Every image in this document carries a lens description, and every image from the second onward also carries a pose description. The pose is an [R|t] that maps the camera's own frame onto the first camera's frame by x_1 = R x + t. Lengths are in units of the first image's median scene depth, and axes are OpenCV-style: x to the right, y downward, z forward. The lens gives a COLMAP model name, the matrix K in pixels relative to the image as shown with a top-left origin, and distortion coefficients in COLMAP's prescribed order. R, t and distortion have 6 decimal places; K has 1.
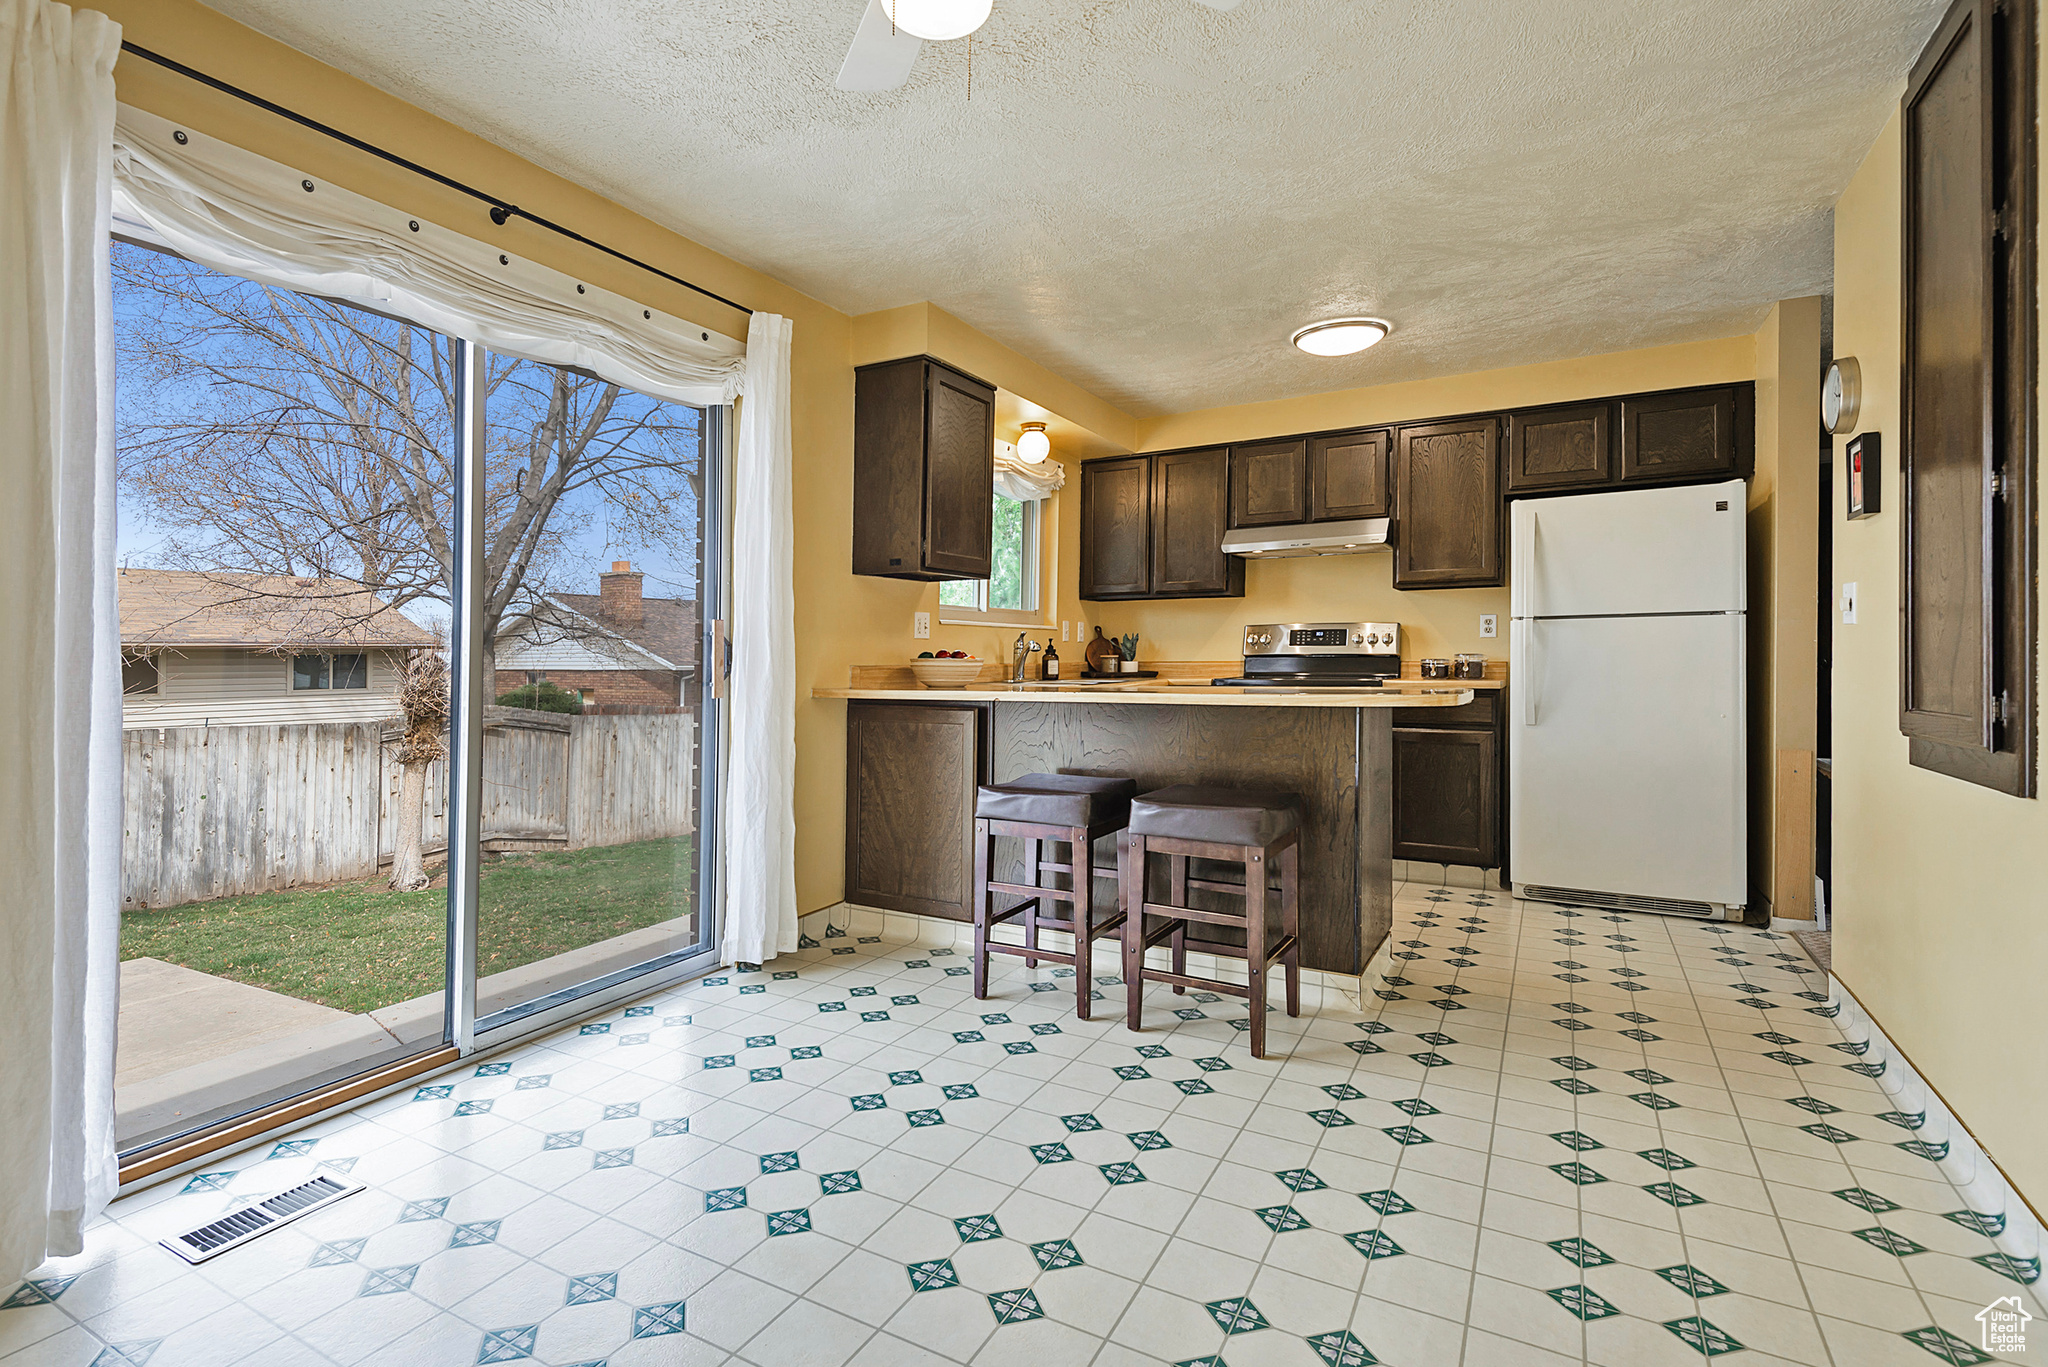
lens RADIAL K [[1016.1, 0, 950.5], [0, 1016.1, 684.4], [0, 0, 1]] dist [0.026904, -0.017920]
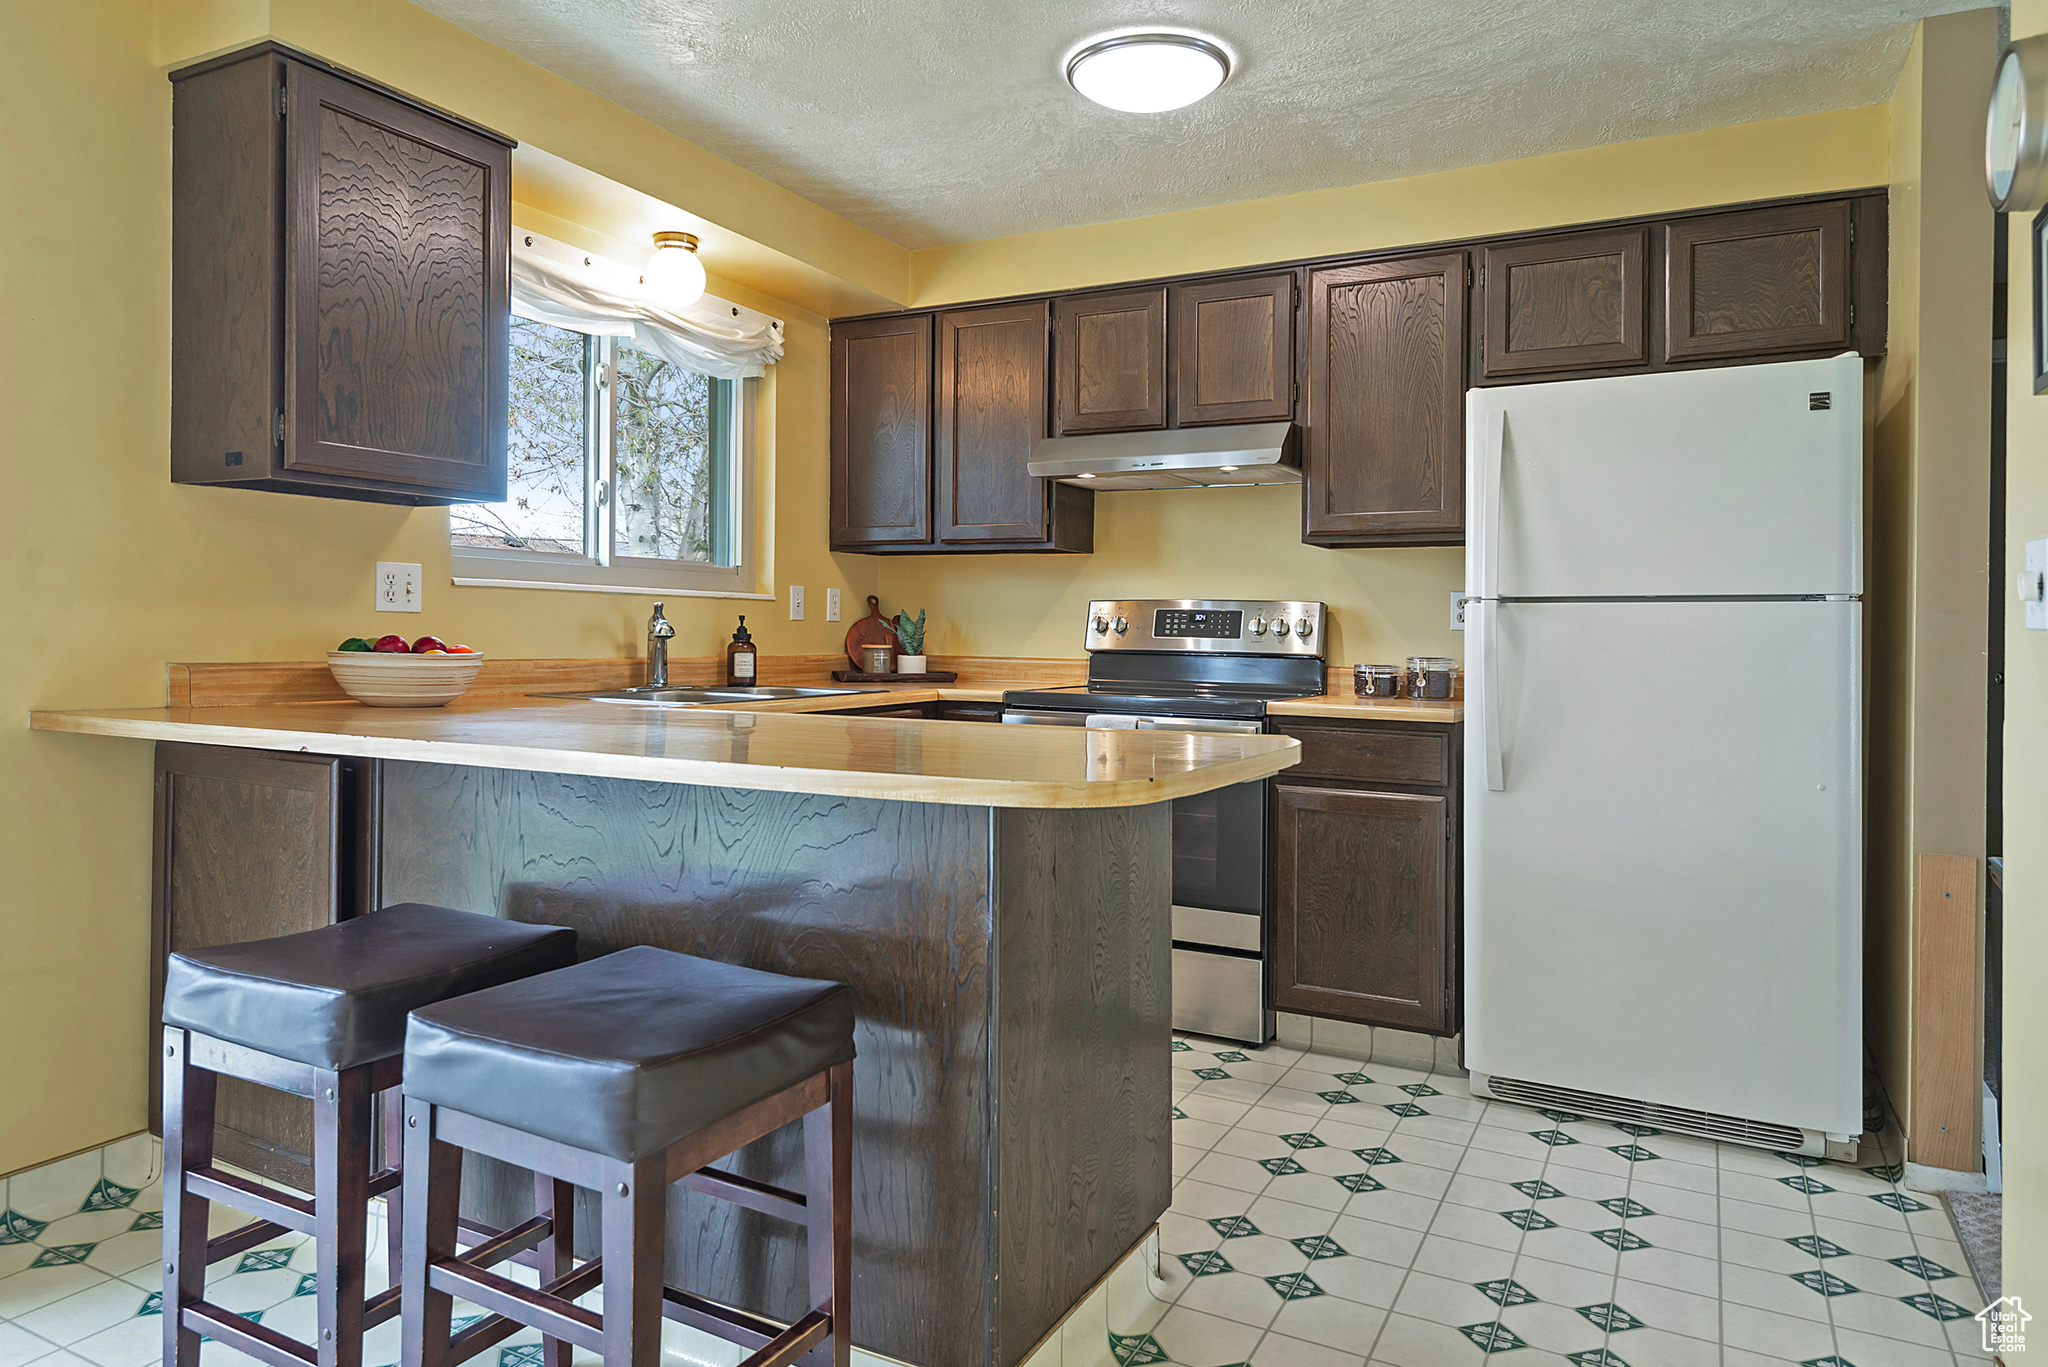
lens RADIAL K [[1313.4, 0, 1012.5], [0, 1313.4, 644.6], [0, 0, 1]] dist [0.028103, -0.011308]
pose [[0.998404, 0.020077, 0.052788, 0.283056], [-0.019177, 0.999663, -0.017505, -0.024087], [-0.053121, 0.016465, 0.998452, 0.315579]]
